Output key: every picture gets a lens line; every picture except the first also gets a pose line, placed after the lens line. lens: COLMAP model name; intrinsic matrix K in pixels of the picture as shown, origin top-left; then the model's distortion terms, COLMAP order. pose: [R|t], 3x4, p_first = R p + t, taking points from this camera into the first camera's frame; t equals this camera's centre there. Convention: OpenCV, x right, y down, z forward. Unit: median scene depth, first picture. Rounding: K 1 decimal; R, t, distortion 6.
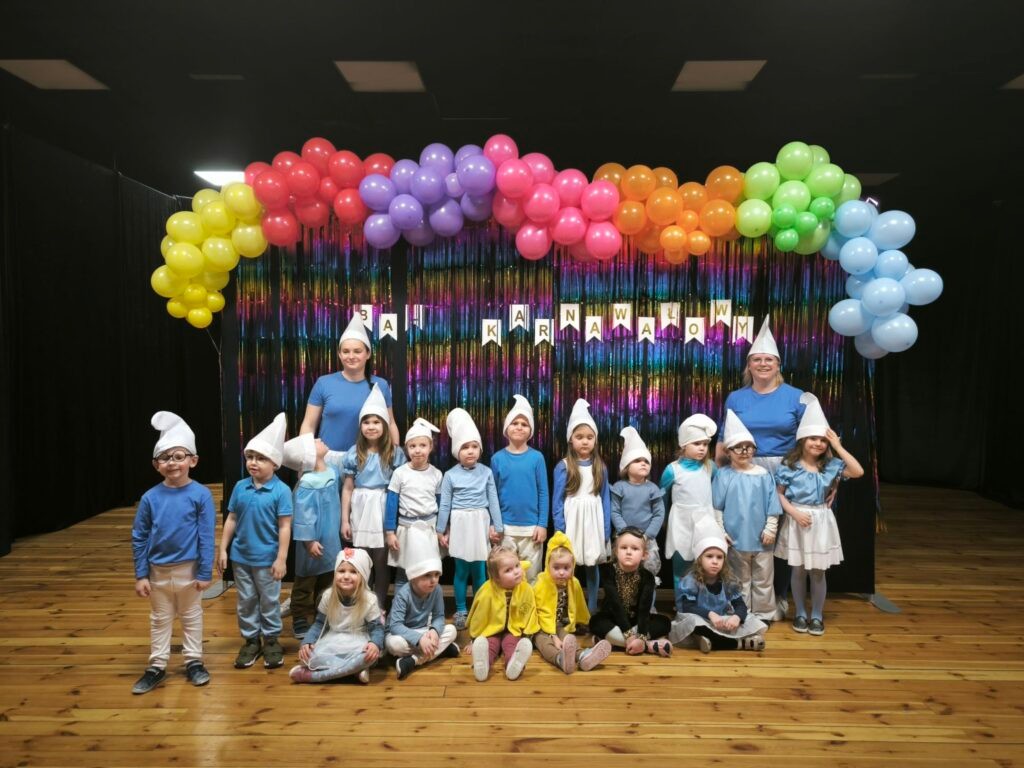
lens RADIAL K [[704.4, 0, 515.4], [0, 704.4, 378.1], [0, 0, 1]] dist [0.010817, -0.006150]
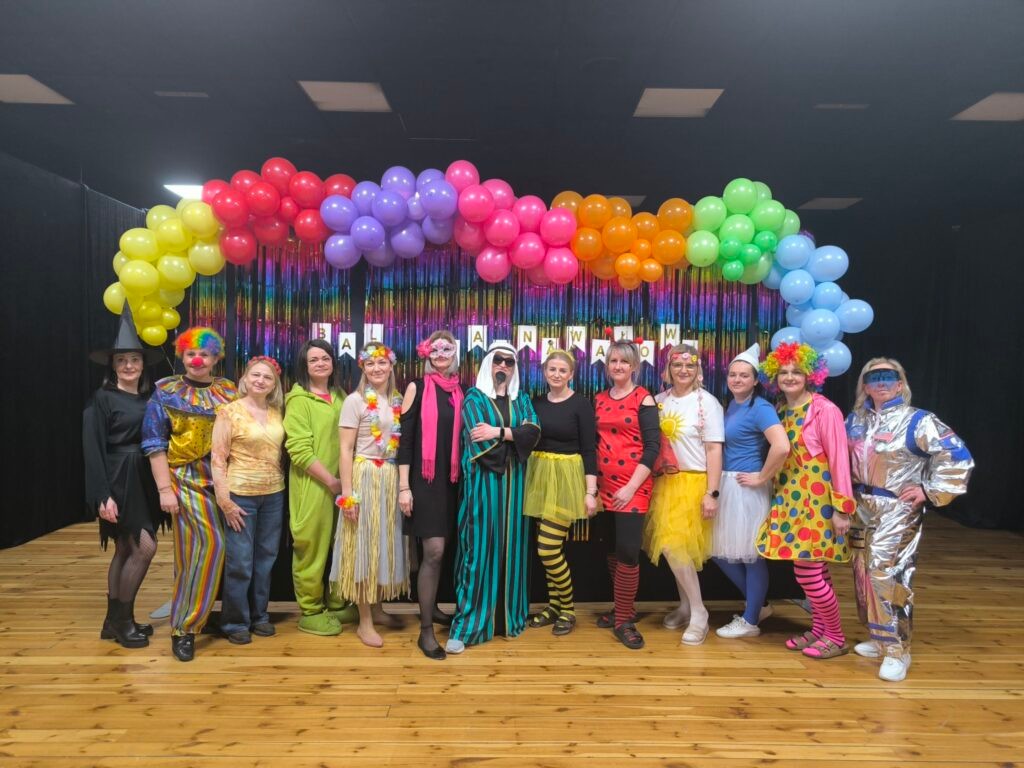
lens RADIAL K [[704.1, 0, 516.6], [0, 704.1, 381.2], [0, 0, 1]] dist [0.010932, -0.006038]
pose [[0.999610, 0.009701, 0.026168, 0.048638], [-0.009283, 0.999828, -0.016056, -0.010736], [-0.026320, 0.015807, 0.999529, -0.015764]]
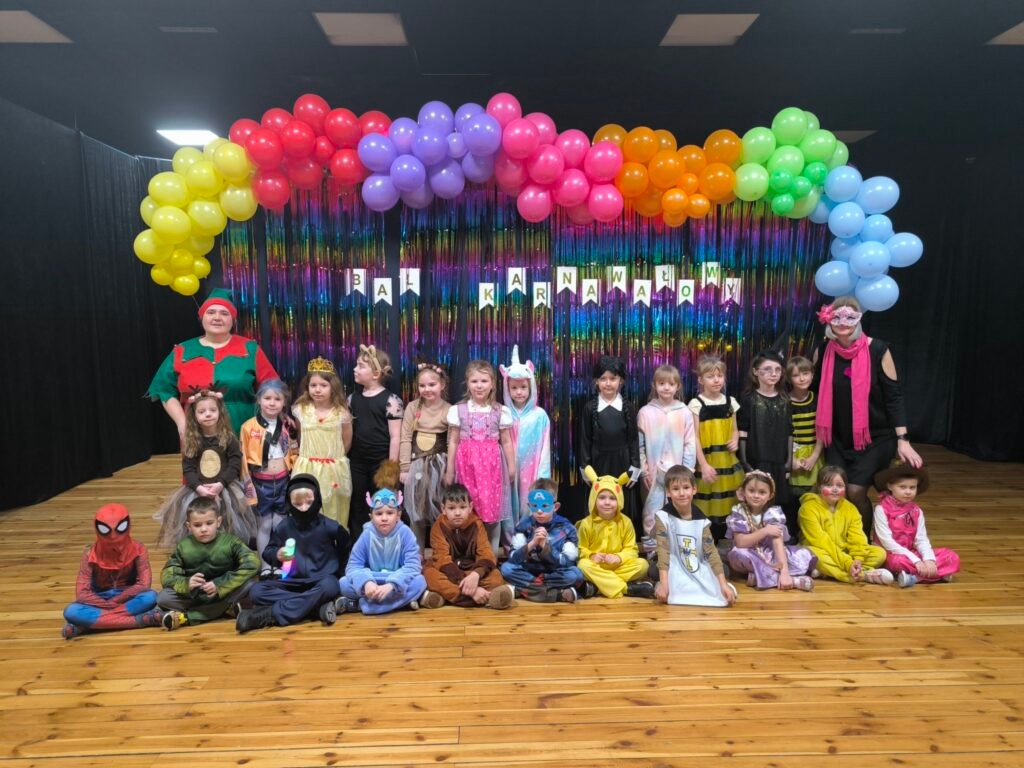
lens RADIAL K [[704.1, 0, 504.2], [0, 704.1, 383.1], [0, 0, 1]] dist [0.009569, -0.005097]
pose [[0.999095, -0.016155, 0.039343, -0.070388], [0.013781, 0.998111, 0.059864, -0.002213], [-0.040236, -0.059268, 0.997431, 0.007771]]
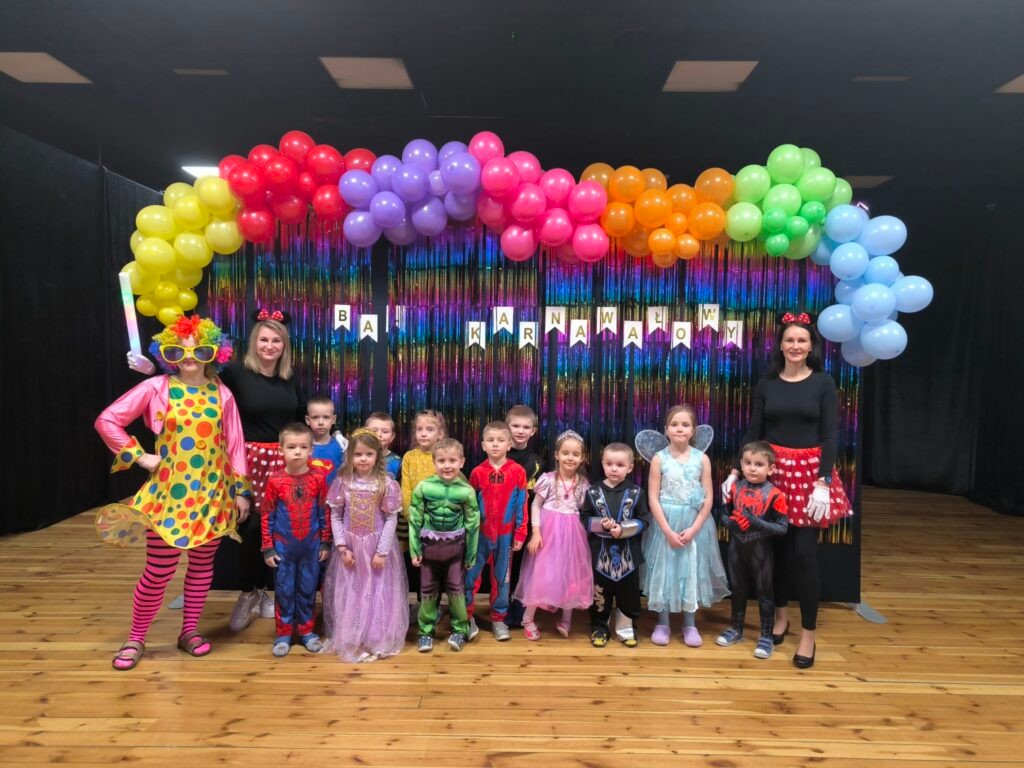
lens RADIAL K [[703.7, 0, 512.1], [0, 703.7, 399.6], [0, 0, 1]] dist [0.009969, -0.004017]
pose [[0.999956, 0.008674, 0.003484, 0.020112], [-0.008787, 0.999392, 0.033750, -0.011115], [-0.003189, -0.033779, 0.999424, 0.030114]]
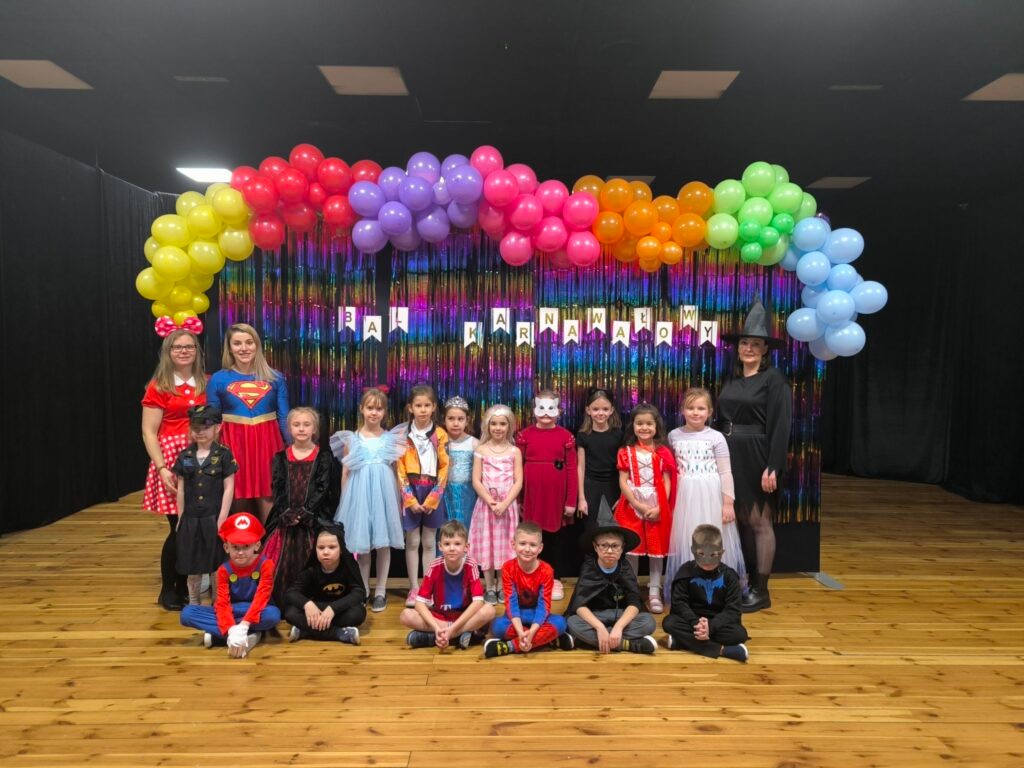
lens RADIAL K [[702.2, 0, 517.3], [0, 702.2, 379.4], [0, 0, 1]] dist [0.013689, -0.008747]
pose [[0.999619, 0.002354, 0.027505, 0.003464], [-0.002671, 0.999930, 0.011501, -0.014690], [-0.027476, -0.011571, 0.999556, -0.043307]]
